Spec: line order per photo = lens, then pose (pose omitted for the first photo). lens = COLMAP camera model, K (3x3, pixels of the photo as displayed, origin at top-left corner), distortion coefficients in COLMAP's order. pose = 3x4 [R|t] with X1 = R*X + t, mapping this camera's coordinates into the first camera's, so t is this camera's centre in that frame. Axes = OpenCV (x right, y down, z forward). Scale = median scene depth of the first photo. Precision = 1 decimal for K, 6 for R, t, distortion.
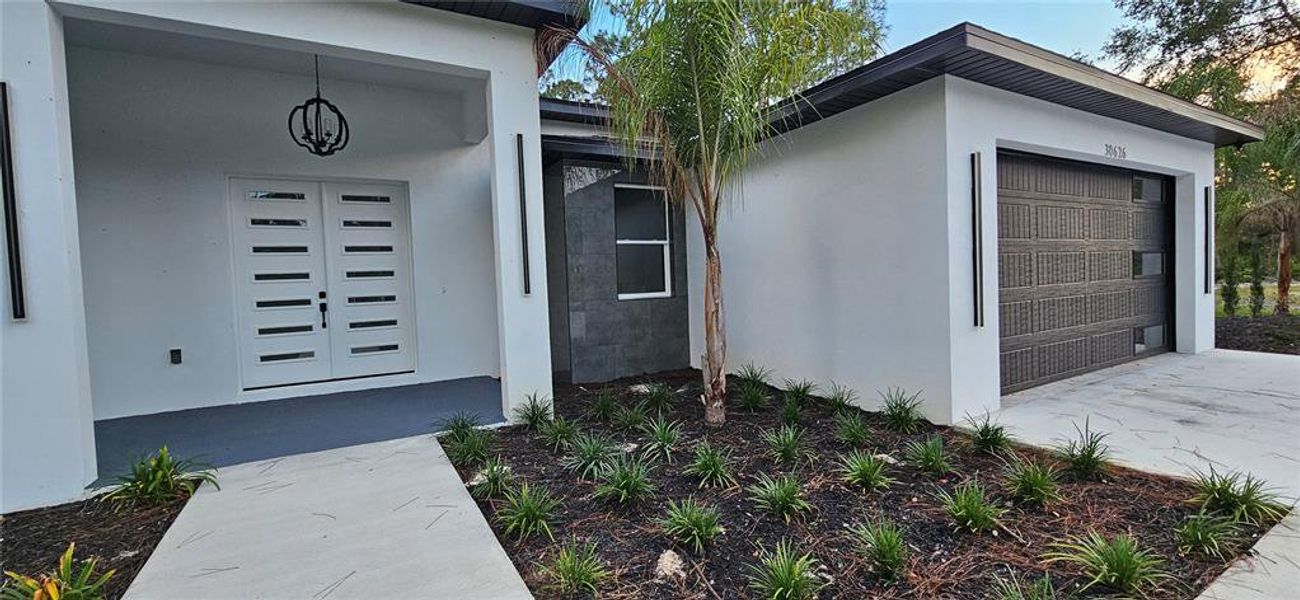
lens RADIAL K [[533.6, 0, 646.8], [0, 533.6, 301.3], [0, 0, 1]] dist [-0.008490, 0.003427]
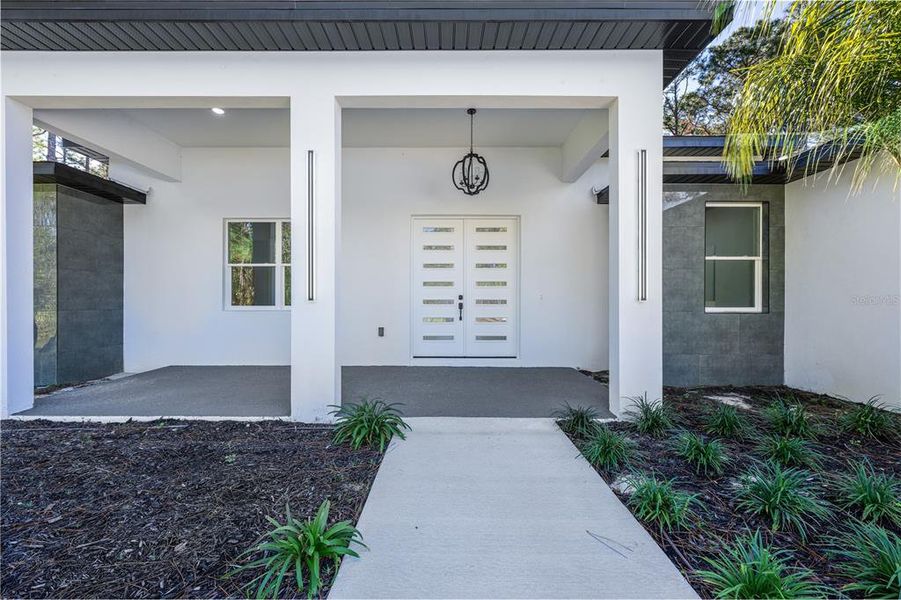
lens RADIAL K [[370.3, 0, 450.5], [0, 370.3, 300.0], [0, 0, 1]] dist [-0.000778, -0.000200]
pose [[0.862158, 0.038621, -0.505165, -0.129535], [-0.053857, 0.998427, -0.015585, 0.012512], [0.503768, 0.040644, 0.862882, 0.124389]]
